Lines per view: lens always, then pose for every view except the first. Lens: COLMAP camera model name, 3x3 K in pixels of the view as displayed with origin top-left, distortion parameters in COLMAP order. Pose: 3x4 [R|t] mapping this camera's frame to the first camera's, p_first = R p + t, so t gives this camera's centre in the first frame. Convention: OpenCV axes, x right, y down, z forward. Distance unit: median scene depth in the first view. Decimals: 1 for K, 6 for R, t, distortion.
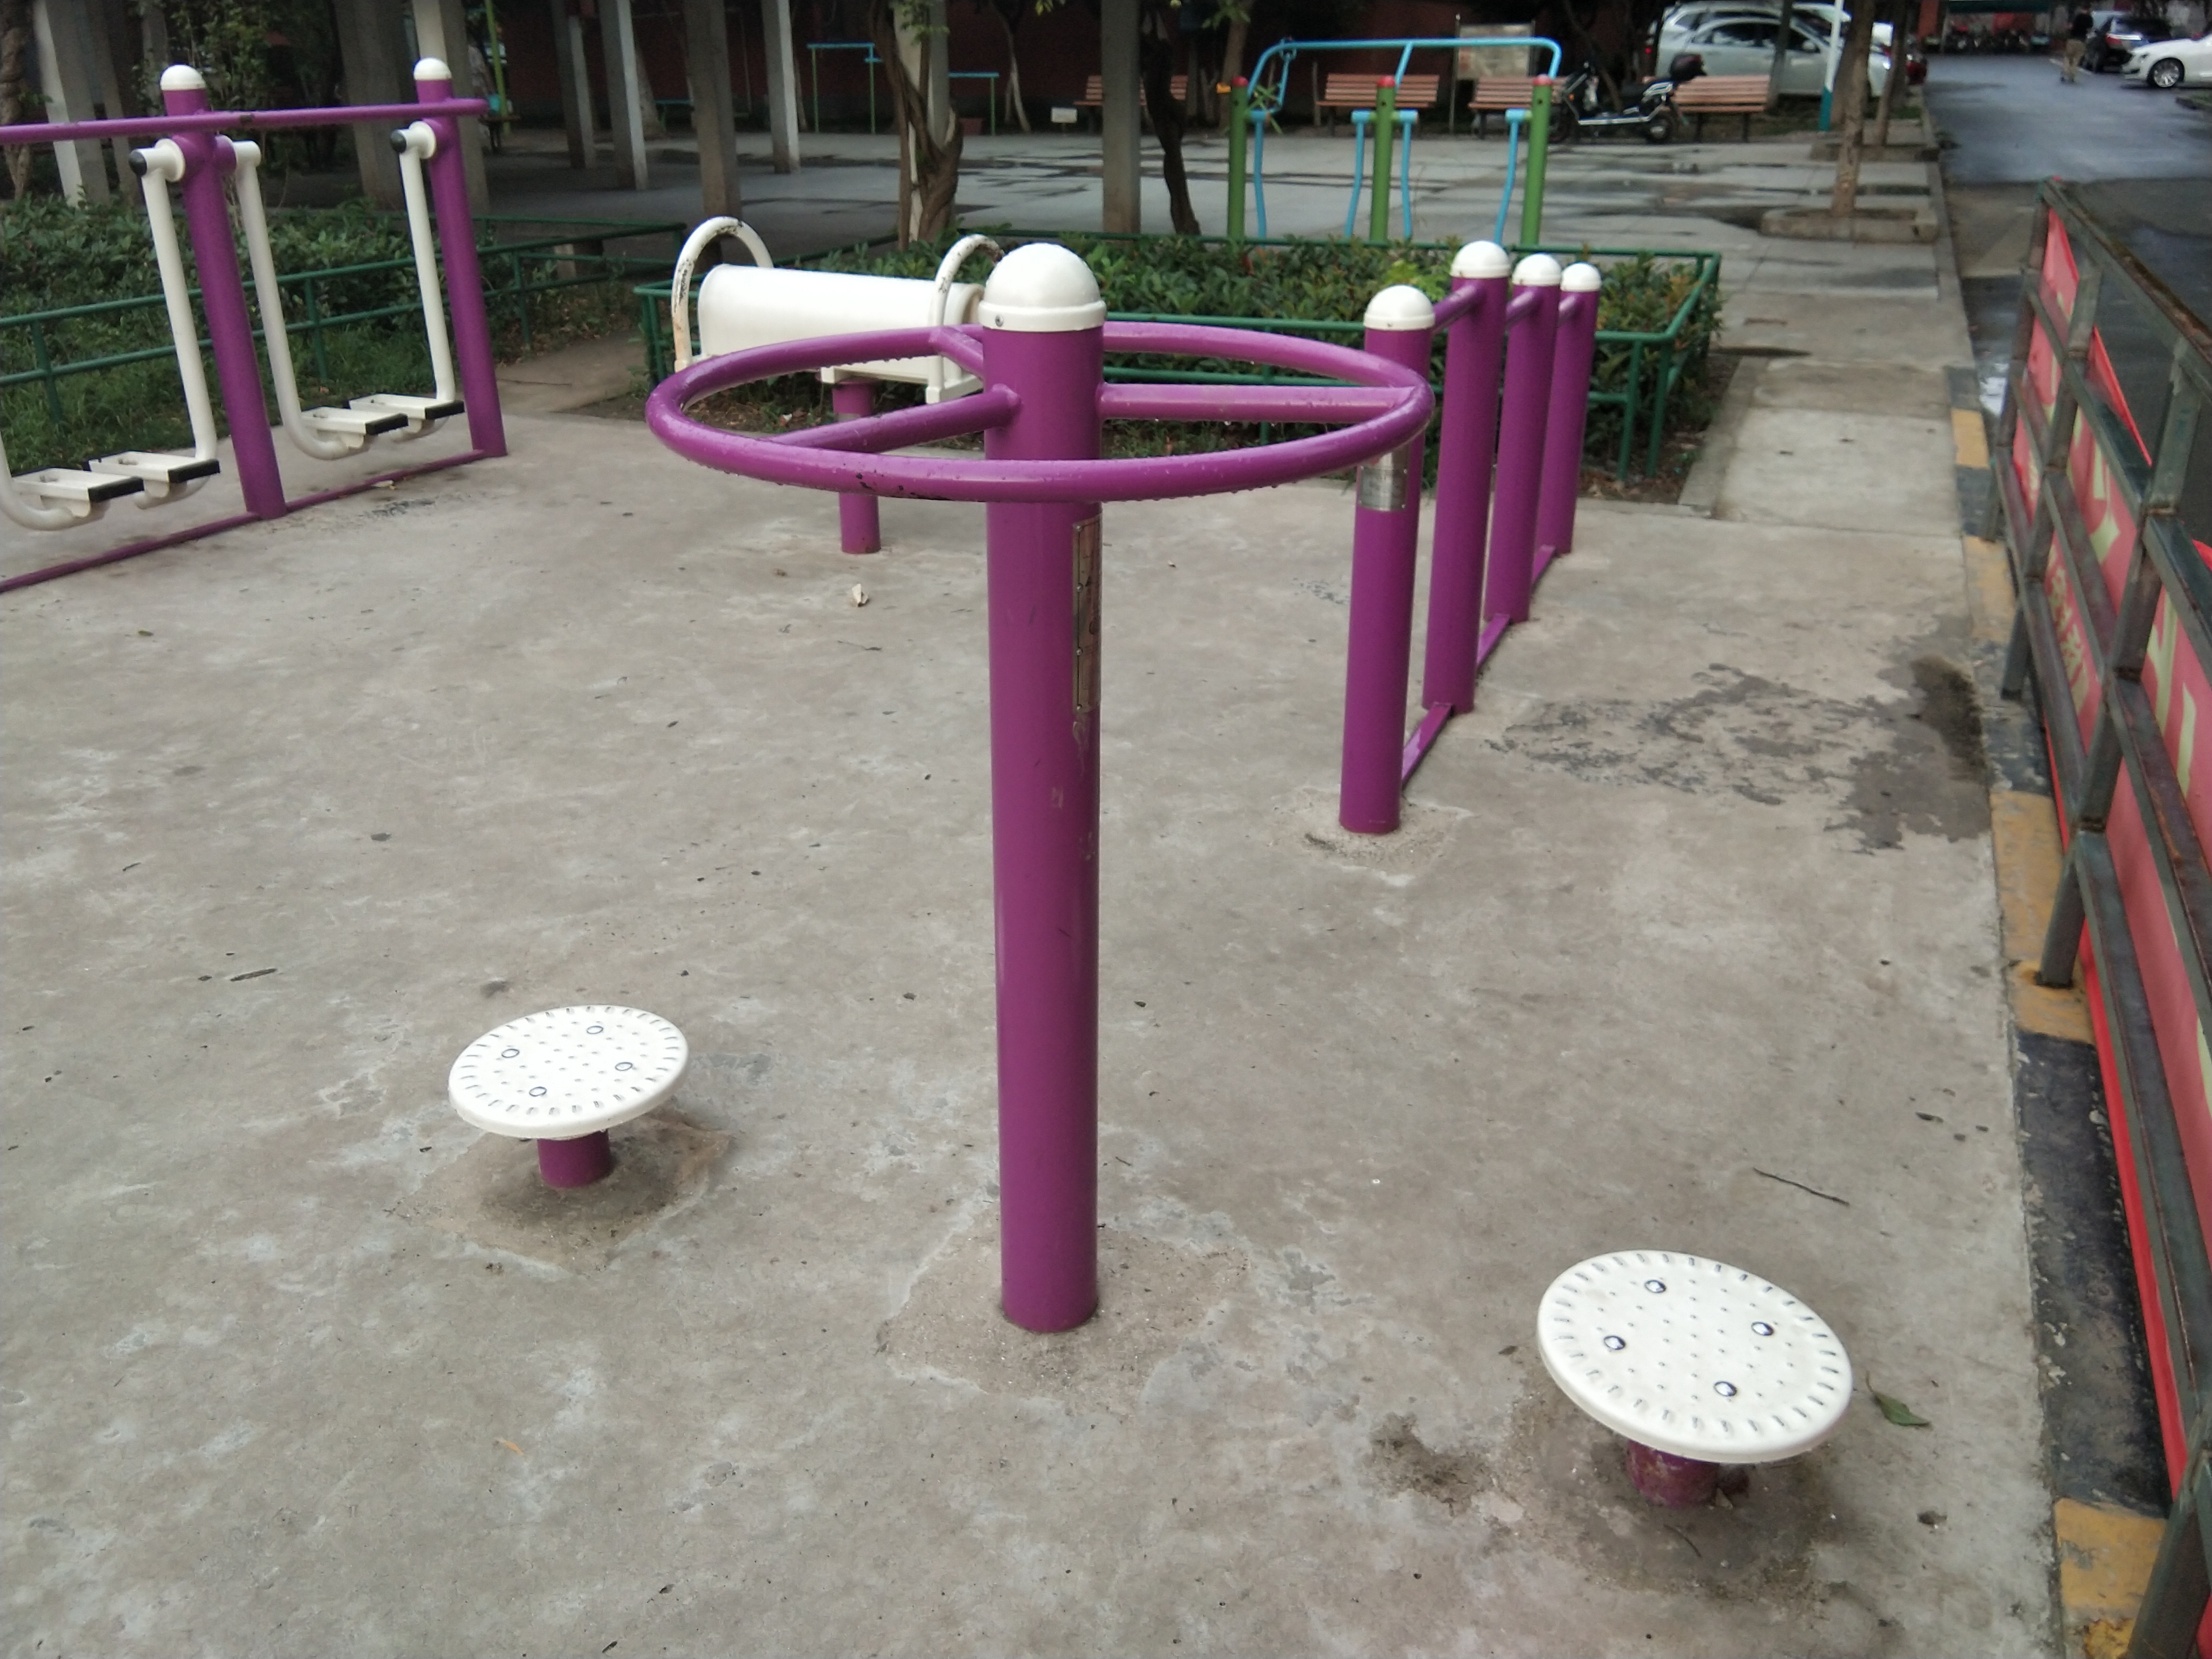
lens RADIAL K [[1761.9, 0, 1097.5], [0, 1761.9, 804.4], [0, 0, 1]] dist [0.061037, -0.090881]
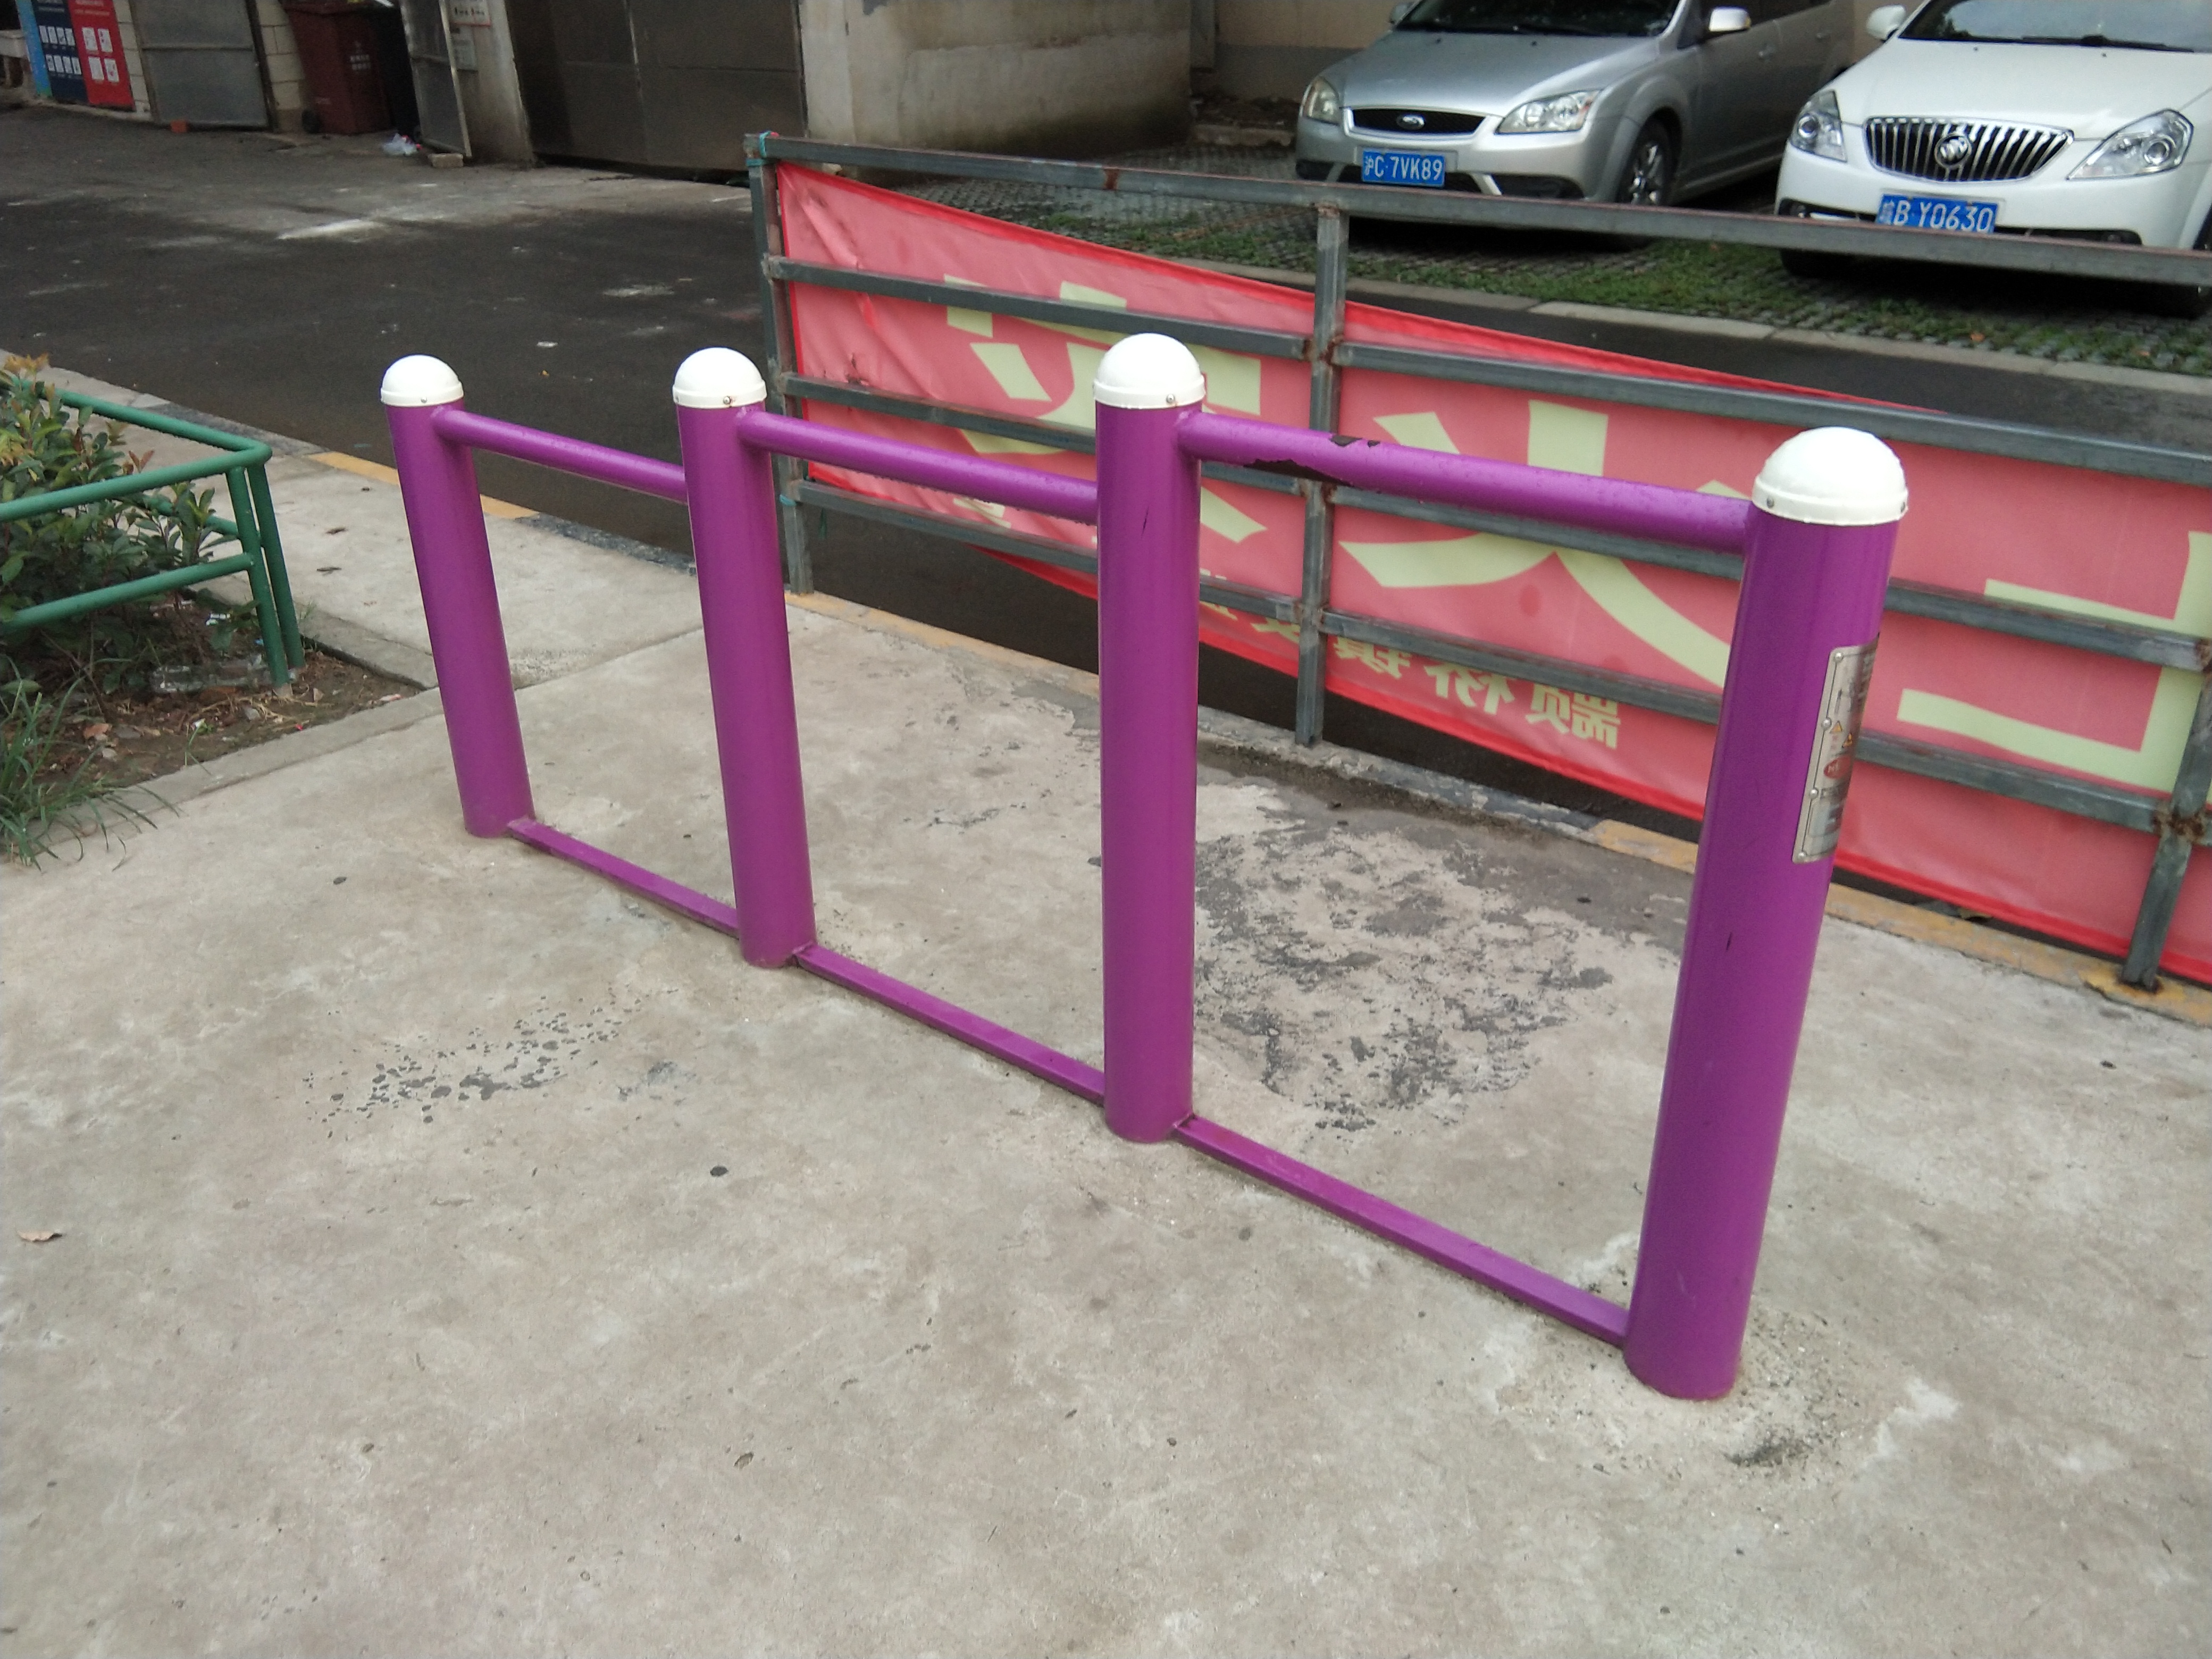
lens RADIAL K [[1761.9, 0, 1097.5], [0, 1761.9, 804.4], [0, 0, 1]] dist [0.061037, -0.090881]
pose [[0.281114, -0.406607, 0.869279, -0.224491], [0.384365, 0.877685, 0.286240, -0.269934], [-0.879340, 0.253654, 0.403015, 0.648127]]
